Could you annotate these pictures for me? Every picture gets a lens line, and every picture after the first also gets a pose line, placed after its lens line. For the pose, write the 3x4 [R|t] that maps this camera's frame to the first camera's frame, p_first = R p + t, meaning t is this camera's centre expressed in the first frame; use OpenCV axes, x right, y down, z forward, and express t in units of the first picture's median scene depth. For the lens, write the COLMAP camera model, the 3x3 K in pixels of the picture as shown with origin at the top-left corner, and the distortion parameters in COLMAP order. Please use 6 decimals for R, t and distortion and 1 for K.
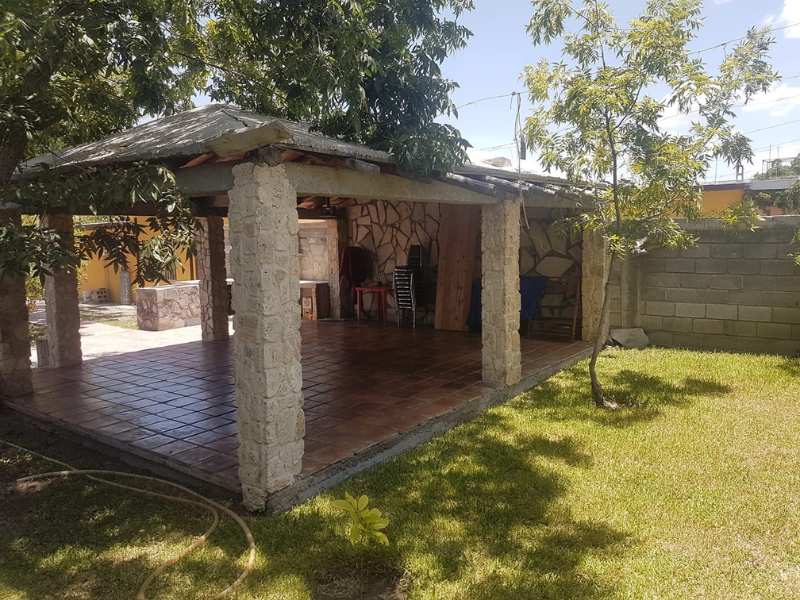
lens RADIAL K [[646.6, 0, 380.7], [0, 646.6, 292.1], [0, 0, 1]] dist [0.062949, -0.042563]
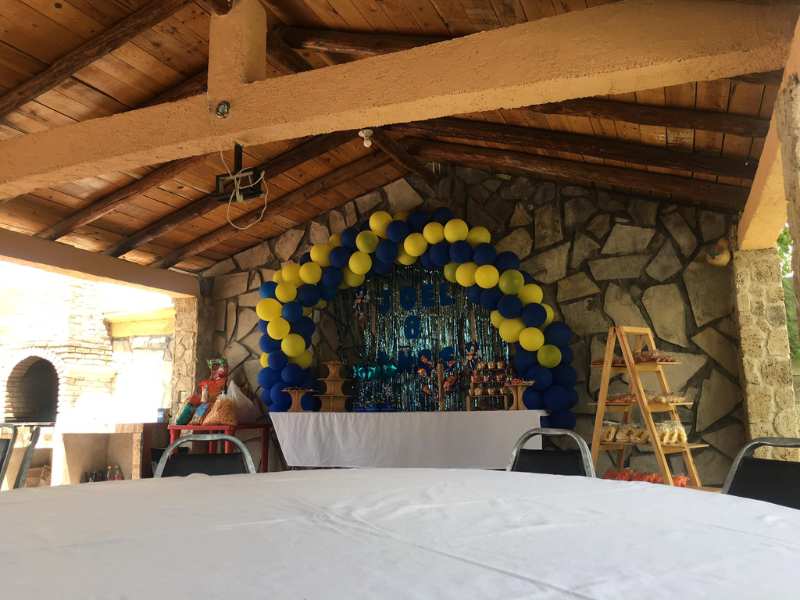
lens RADIAL K [[725.6, 0, 395.1], [0, 725.6, 294.4], [0, 0, 1]] dist [0.063625, -0.009852]
pose [[0.960786, 0.050871, 0.272583, -0.076612], [0.015731, 0.971445, -0.236745, 0.028992], [-0.276843, 0.231749, 0.932550, 0.413103]]
